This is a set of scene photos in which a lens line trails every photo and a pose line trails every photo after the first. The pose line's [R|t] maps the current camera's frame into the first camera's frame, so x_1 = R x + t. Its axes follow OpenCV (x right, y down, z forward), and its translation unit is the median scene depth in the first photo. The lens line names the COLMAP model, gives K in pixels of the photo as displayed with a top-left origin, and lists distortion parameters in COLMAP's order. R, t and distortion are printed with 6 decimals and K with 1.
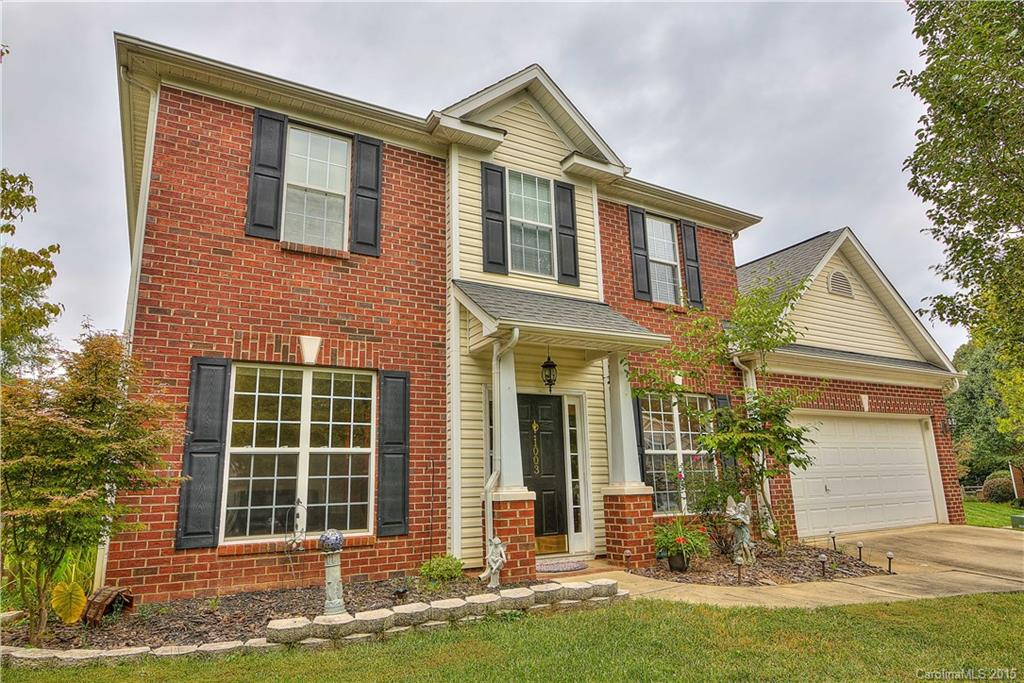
lens RADIAL K [[619.4, 0, 511.8], [0, 619.4, 341.6], [0, 0, 1]] dist [-0.006799, -0.002072]
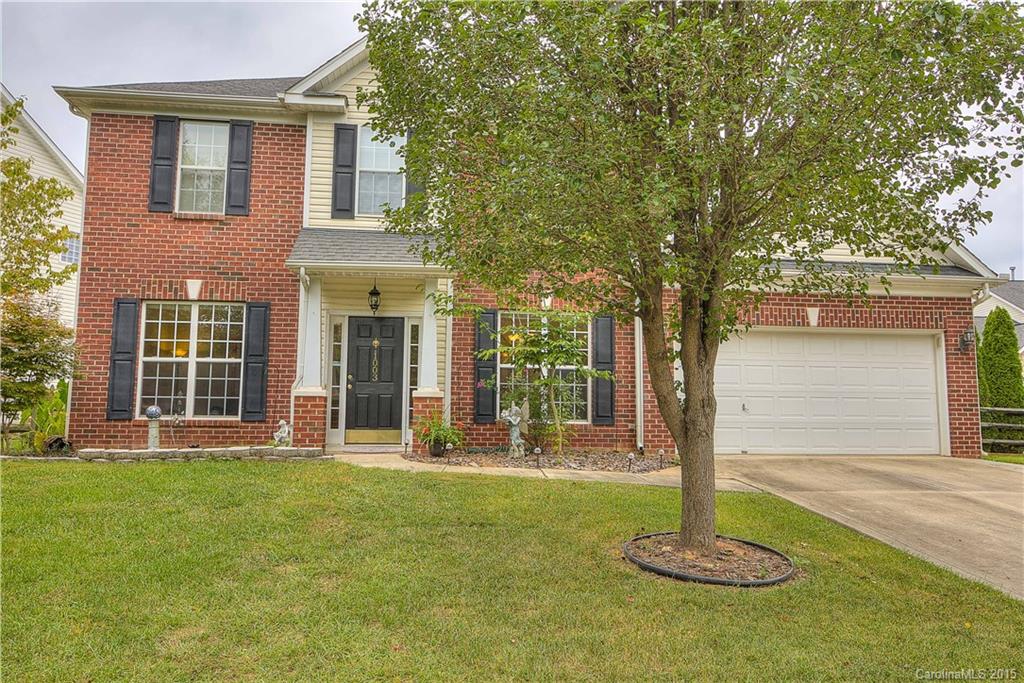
lens RADIAL K [[760.0, 0, 512.5], [0, 760.0, 341.2], [0, 0, 1]] dist [-0.003608, 0.003348]
pose [[0.920170, -0.009983, -0.391392, 0.996310], [0.056024, 0.992745, 0.106390, -0.012922], [0.387490, -0.119824, 0.914053, -0.306420]]
